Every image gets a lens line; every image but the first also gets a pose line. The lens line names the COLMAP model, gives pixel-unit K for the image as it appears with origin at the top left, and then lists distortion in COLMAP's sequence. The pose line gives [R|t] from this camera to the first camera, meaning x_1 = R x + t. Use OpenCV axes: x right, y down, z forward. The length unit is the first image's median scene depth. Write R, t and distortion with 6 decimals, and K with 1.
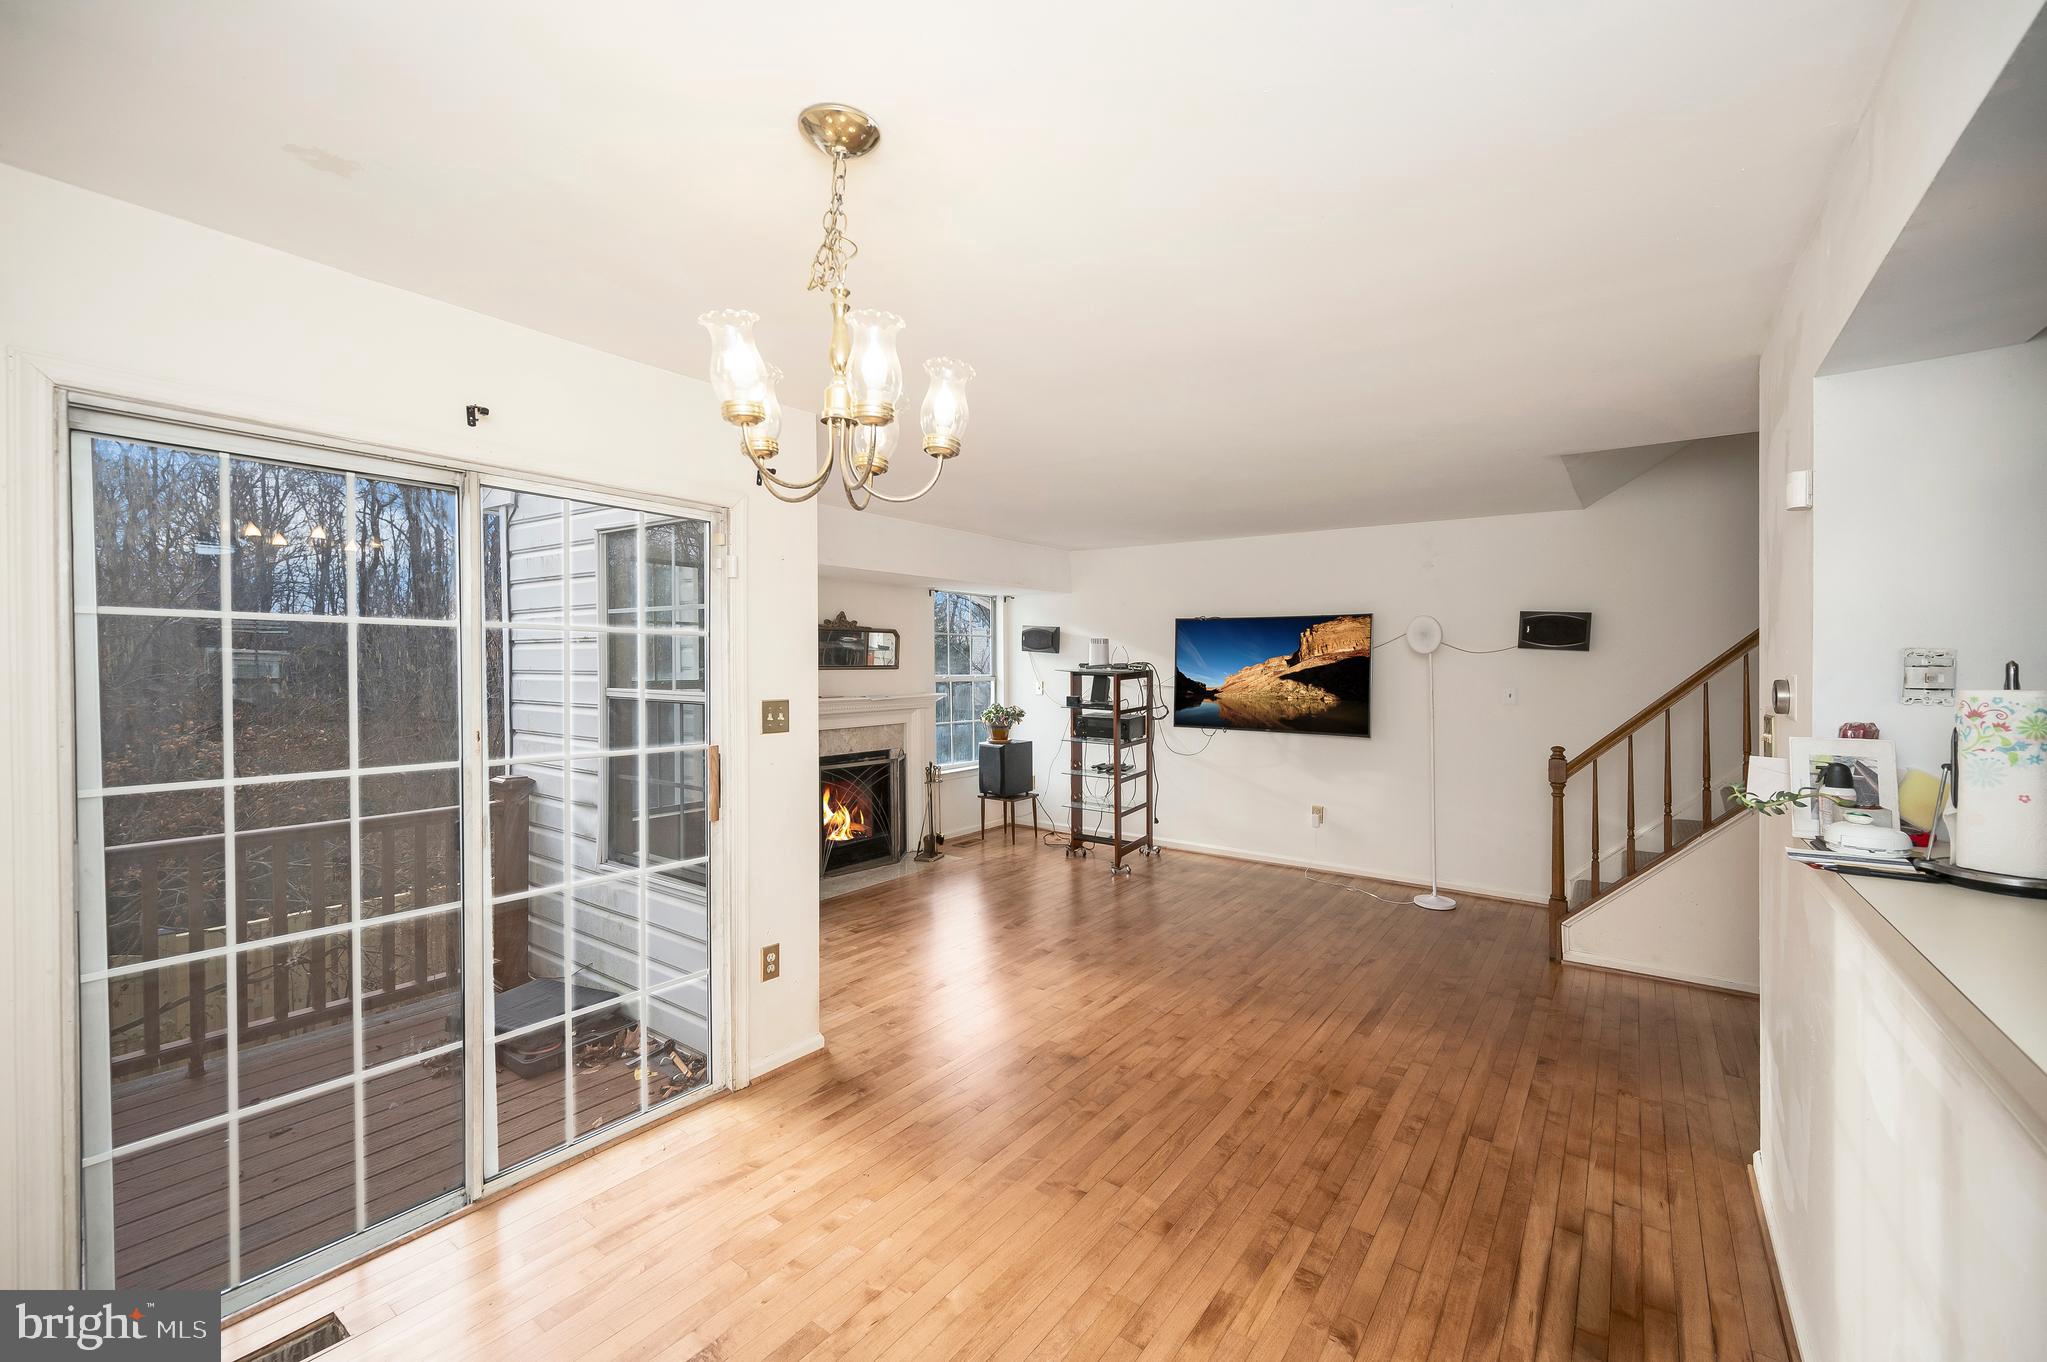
lens RADIAL K [[830.4, 0, 1035.8], [0, 830.4, 670.2], [0, 0, 1]] dist [0.001803, -0.000387]
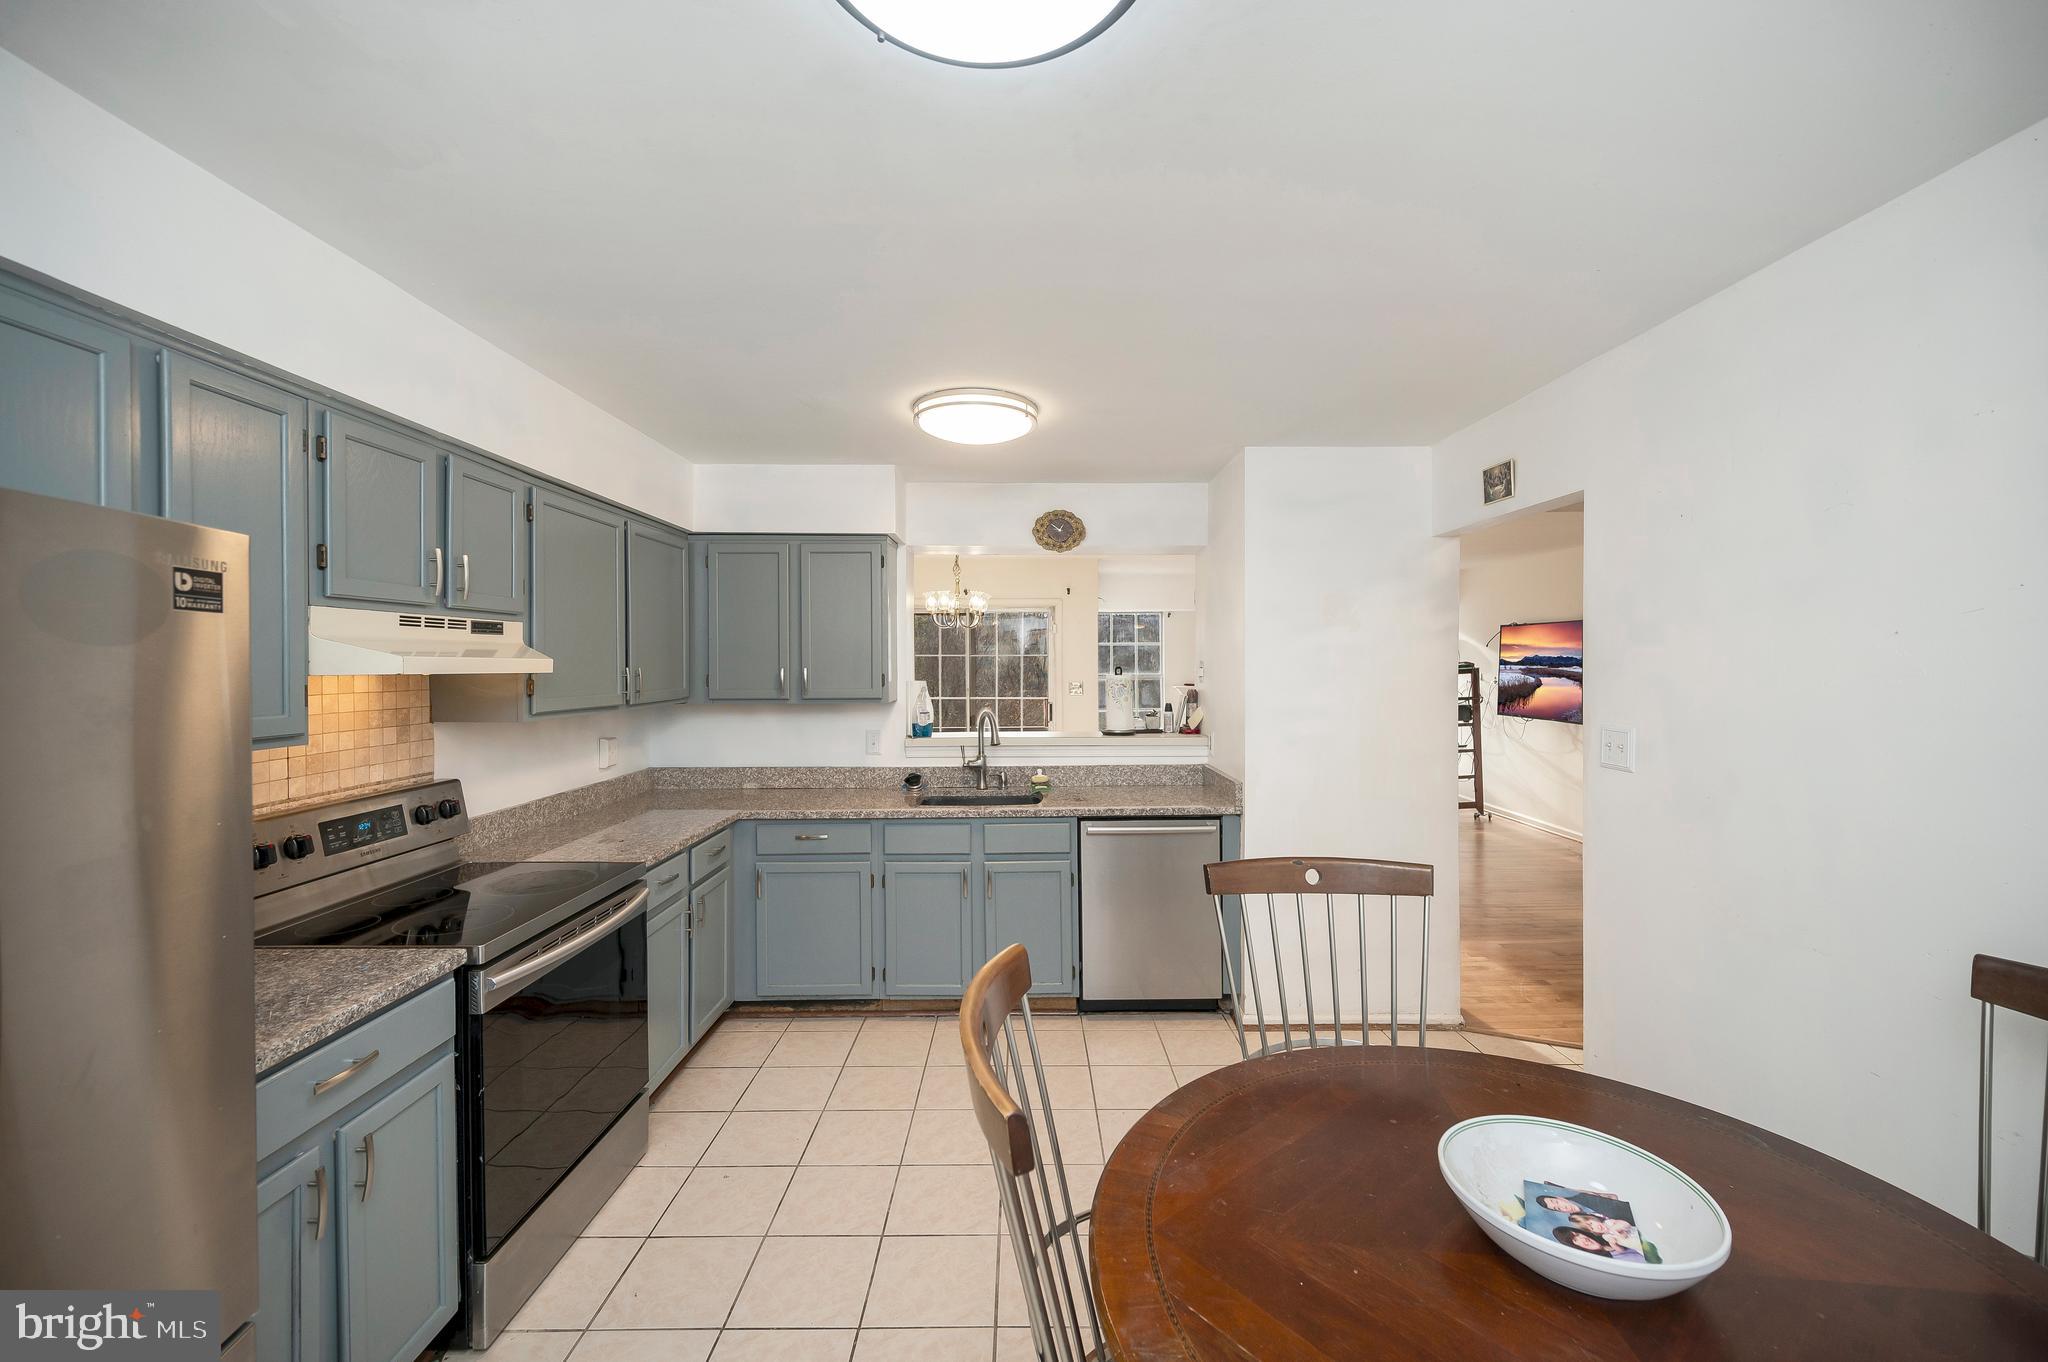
lens RADIAL K [[830.8, 0, 1038.7], [0, 830.8, 671.4], [0, 0, 1]] dist [0.001803, -0.000387]
pose [[0.597257, -0.000994, -0.802049, 0.750892], [0.003663, 0.999992, 0.001489, 0.001487], [0.802042, -0.003827, 0.597256, -0.259393]]
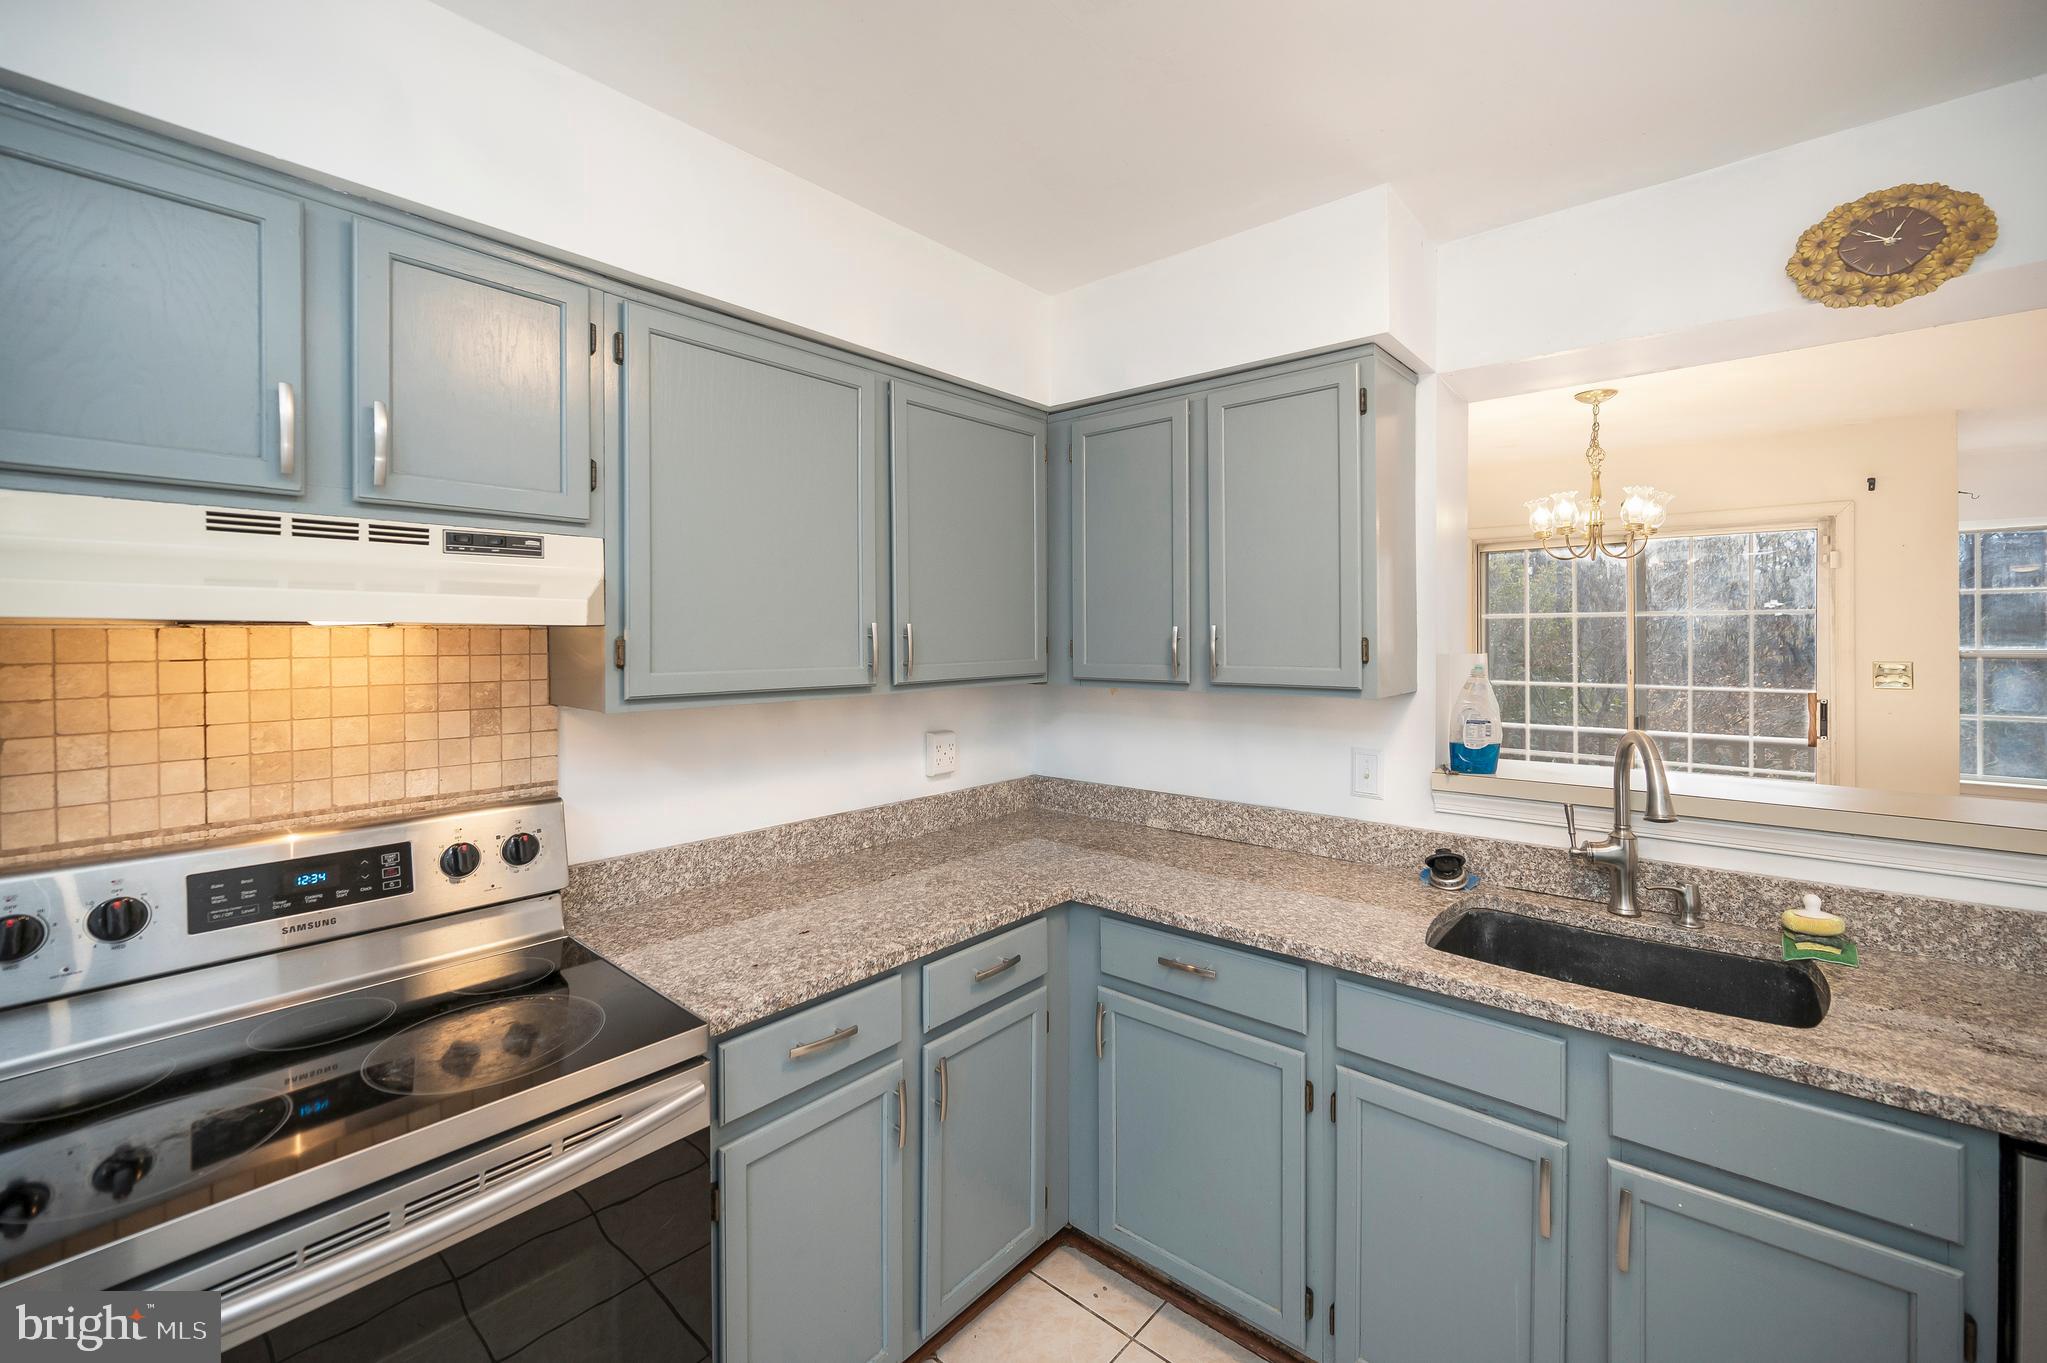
lens RADIAL K [[840.3, 0, 1024.5], [0, 840.3, 638.2], [0, 0, 1]] dist [0.000579, -0.001079]
pose [[-0.091217, -0.006536, -0.995810, 0.497198], [-0.002514, 0.999977, -0.006333, 0.006127], [0.995828, 0.001926, -0.091231, -0.079123]]
